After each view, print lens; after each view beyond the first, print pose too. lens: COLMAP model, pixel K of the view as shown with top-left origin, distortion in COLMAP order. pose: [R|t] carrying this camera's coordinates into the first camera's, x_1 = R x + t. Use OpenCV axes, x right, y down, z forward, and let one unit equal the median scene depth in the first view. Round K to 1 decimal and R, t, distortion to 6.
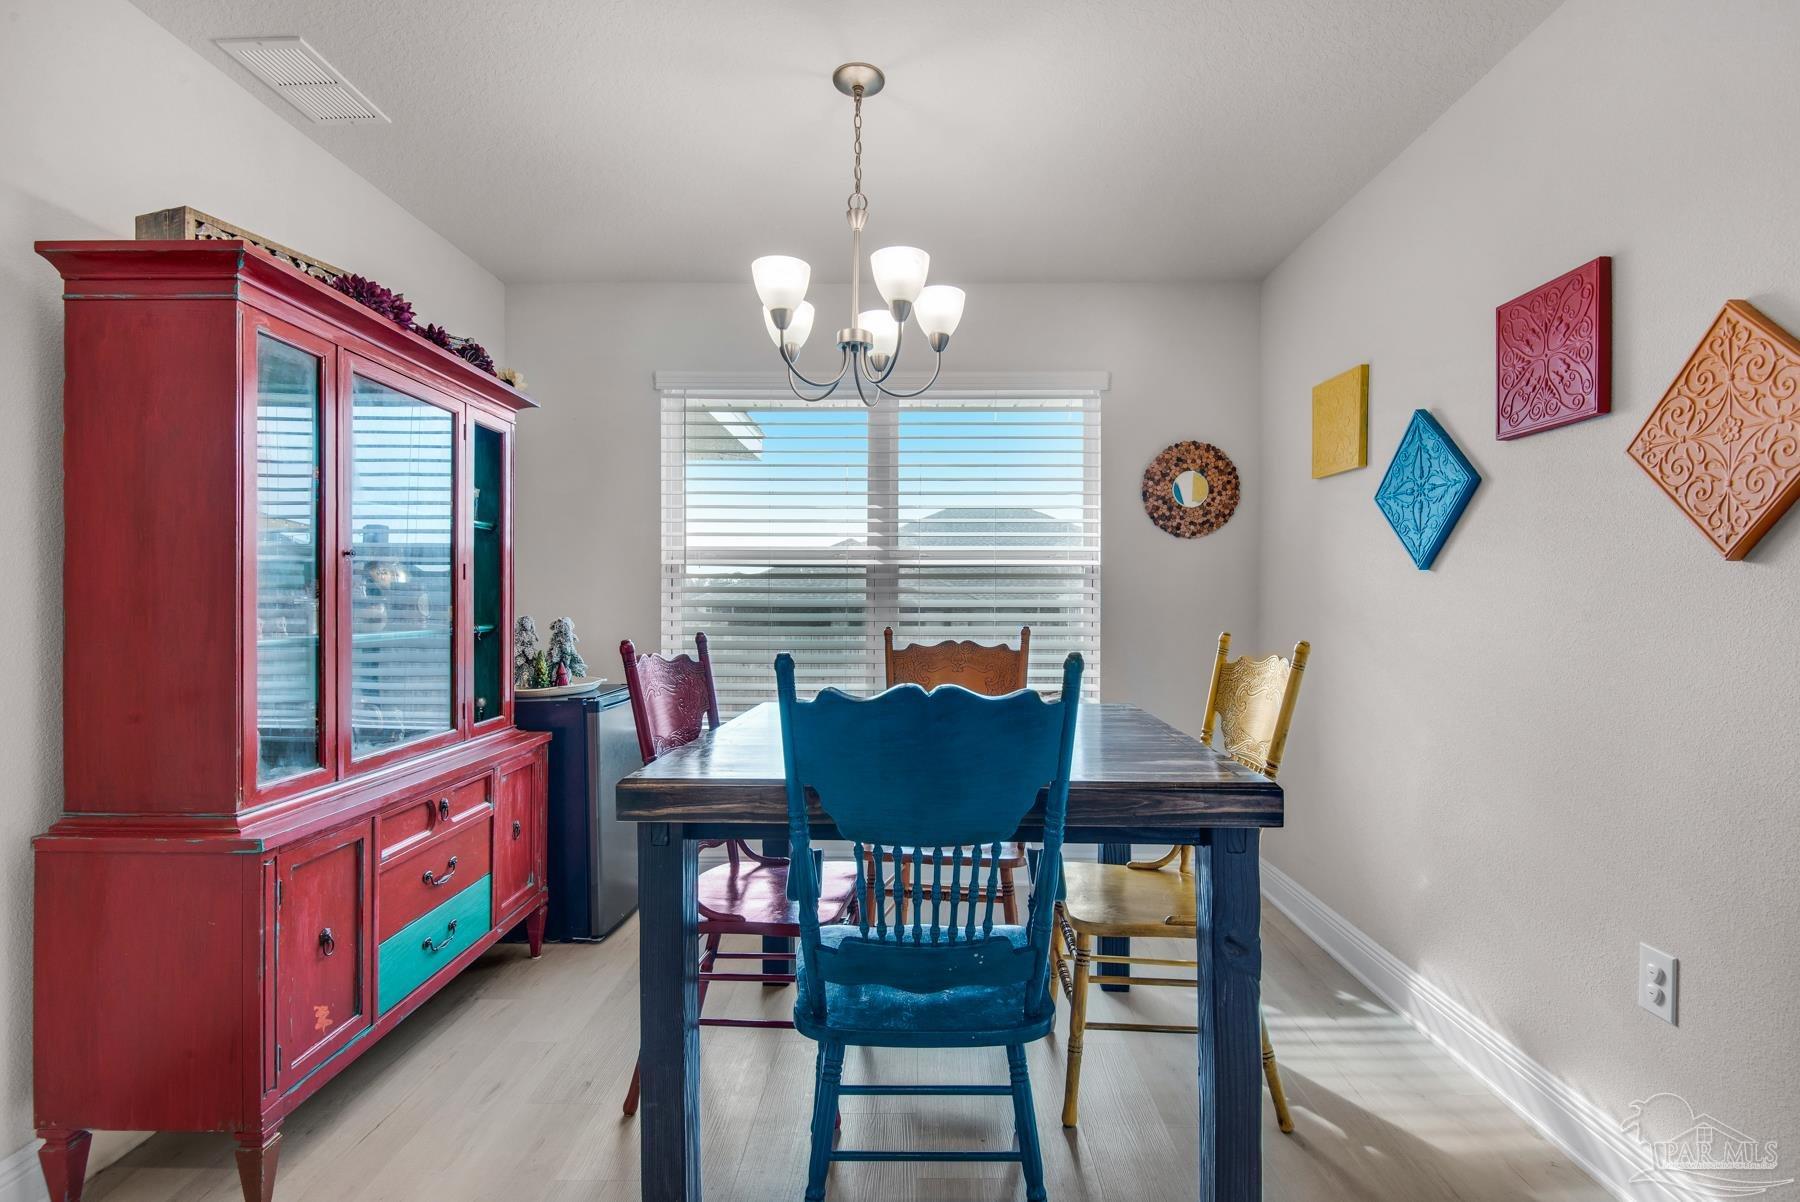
lens RADIAL K [[849.3, 0, 908.1], [0, 849.3, 606.8], [0, 0, 1]] dist [-0.005354, -0.002244]
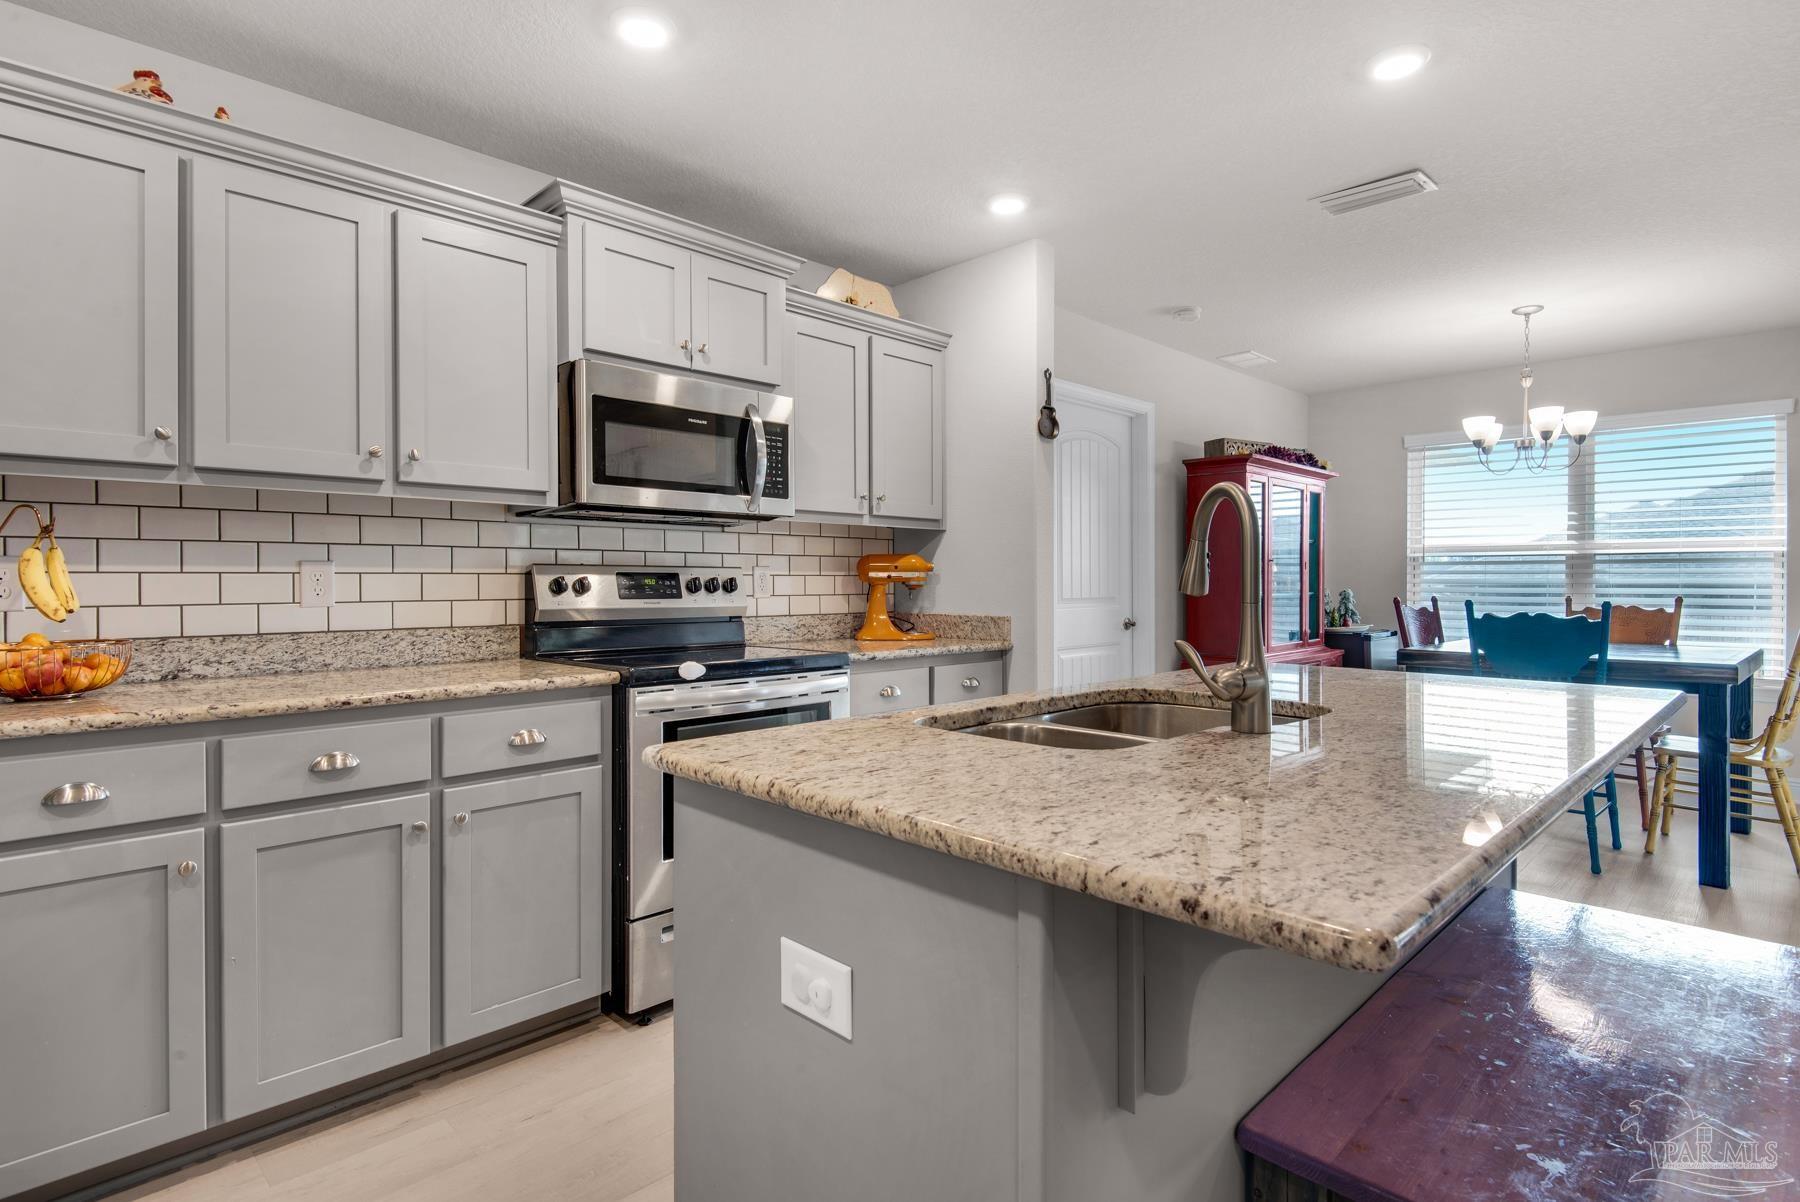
lens RADIAL K [[909.1, 0, 917.5], [0, 909.1, 583.0], [0, 0, 1]] dist [0.016887, -0.014818]
pose [[0.726470, 0.002401, -0.687194, 0.270763], [-0.003484, 0.999994, -0.000190, 0.003885], [0.687189, 0.002532, 0.726474, -1.086120]]
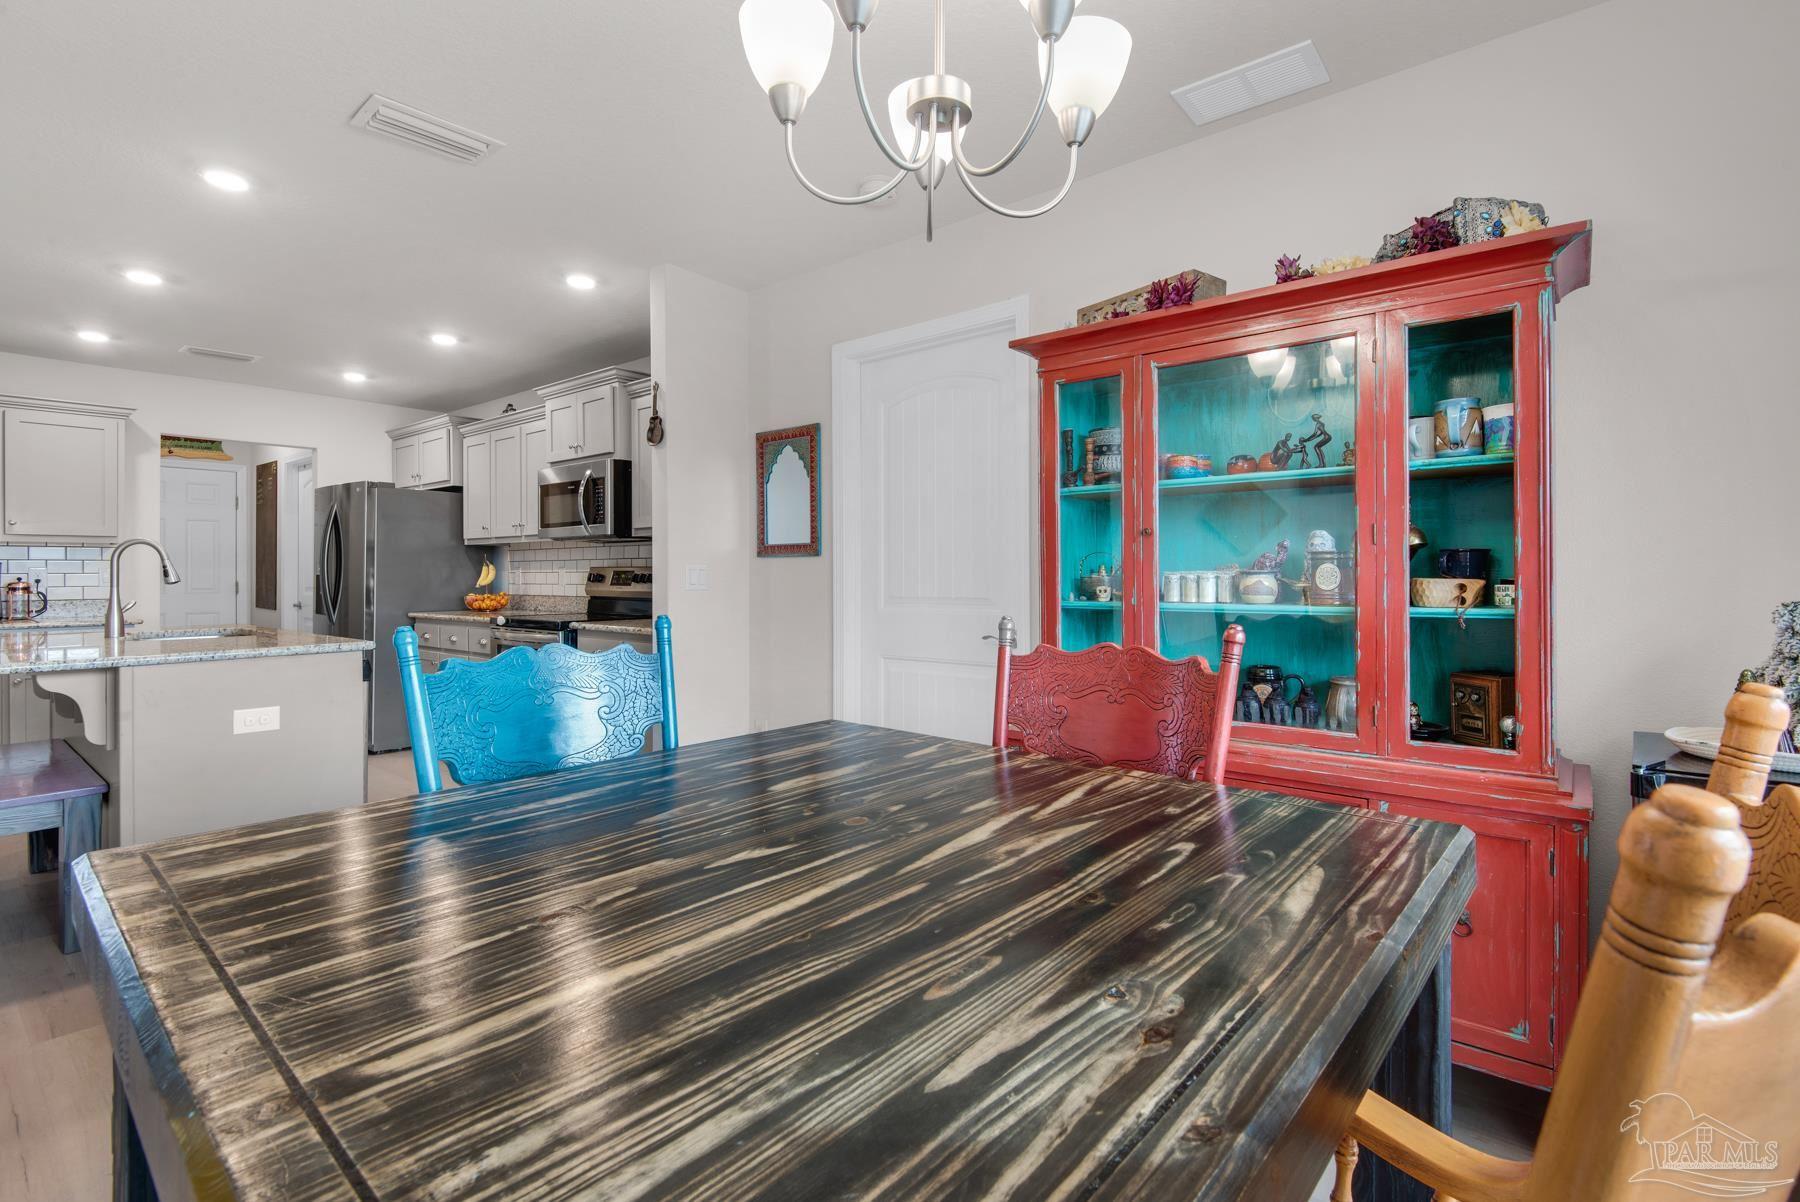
lens RADIAL K [[822.9, 0, 920.3], [0, 822.9, 575.0], [0, 0, 1]] dist [0.021411, -0.016262]
pose [[-0.613056, 0.004593, -0.790026, 0.279973], [-0.000295, 0.999982, 0.006042, -0.008697], [0.790040, 0.003937, -0.613043, 0.948053]]
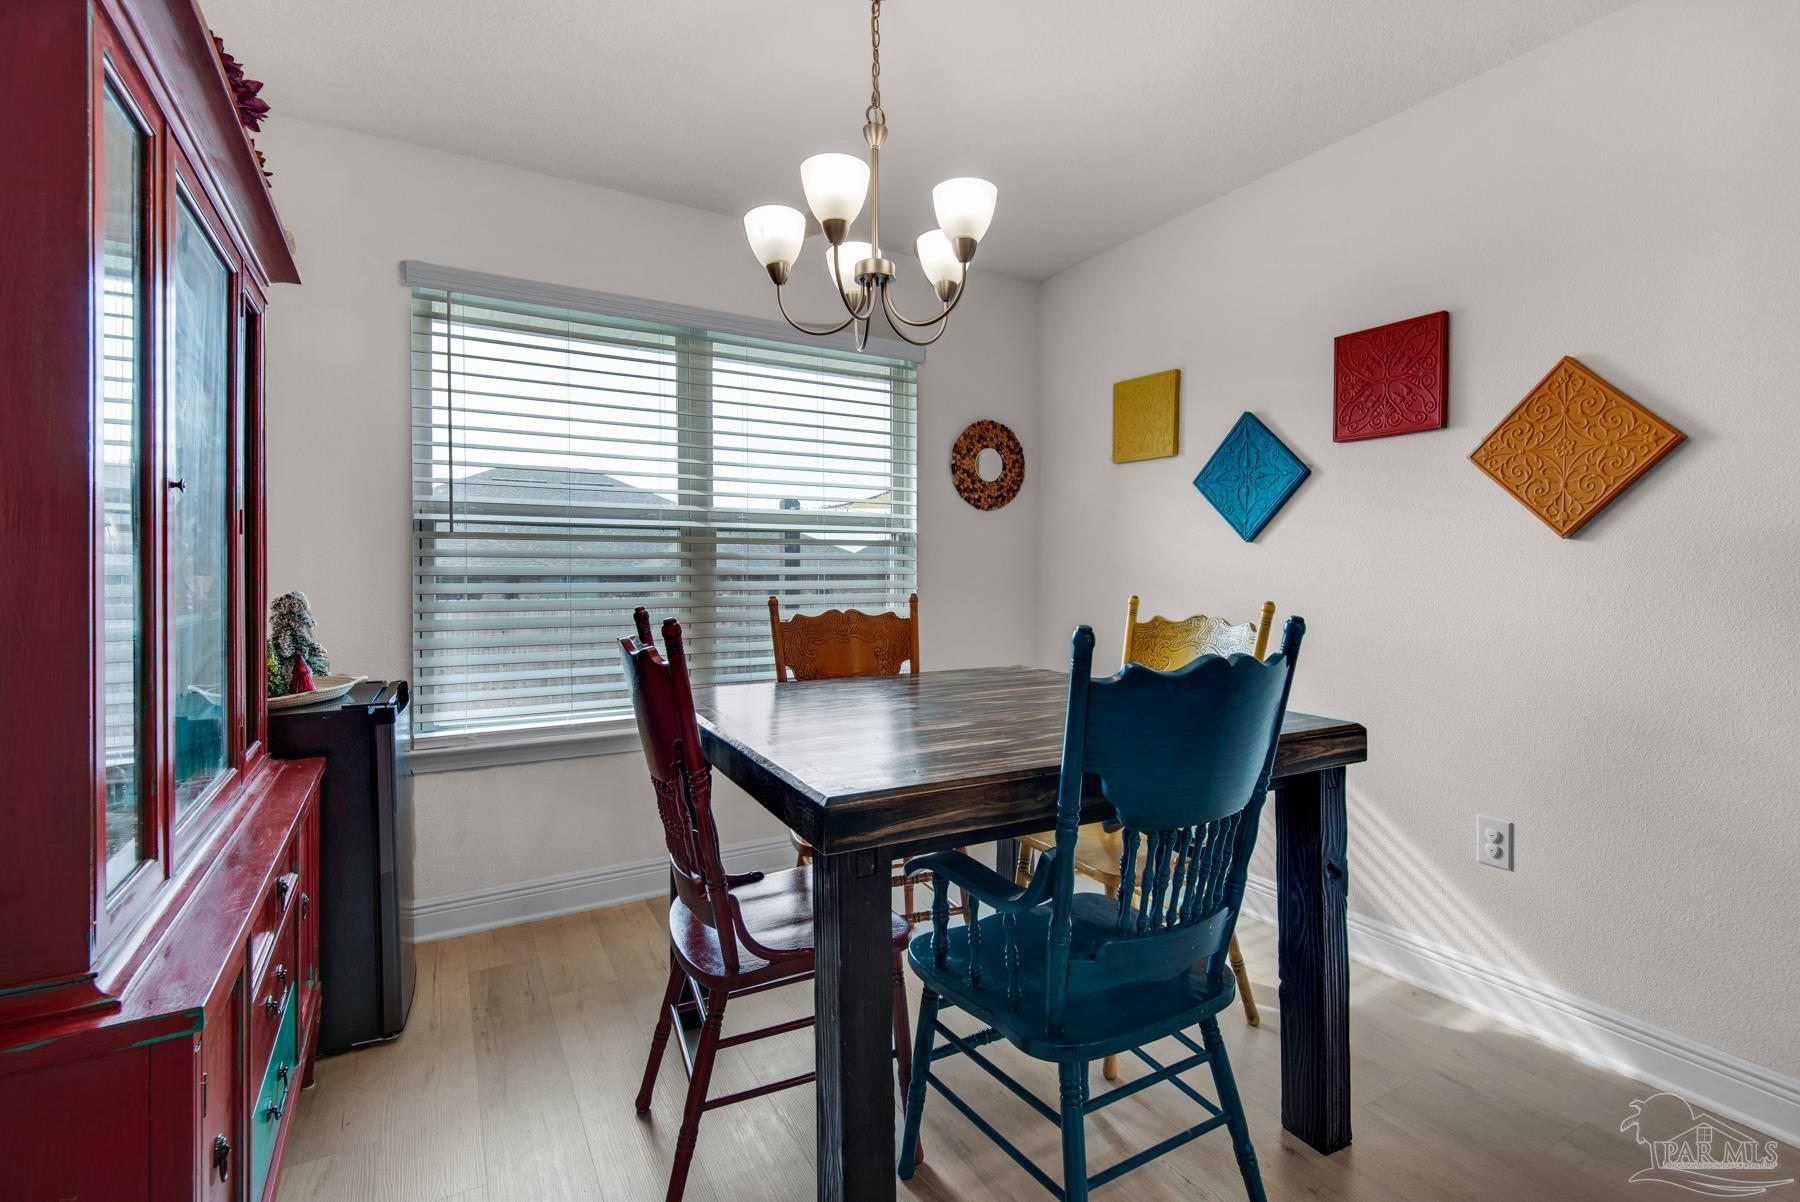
lens RADIAL K [[822.9, 0, 915.6], [0, 822.9, 586.4], [0, 0, 1]] dist [0.021411, -0.016262]
pose [[0.860295, -0.009800, 0.509702, -0.347130], [0.003145, 0.999898, 0.013918, 0.001289], [-0.509786, -0.010371, 0.860239, 0.176698]]
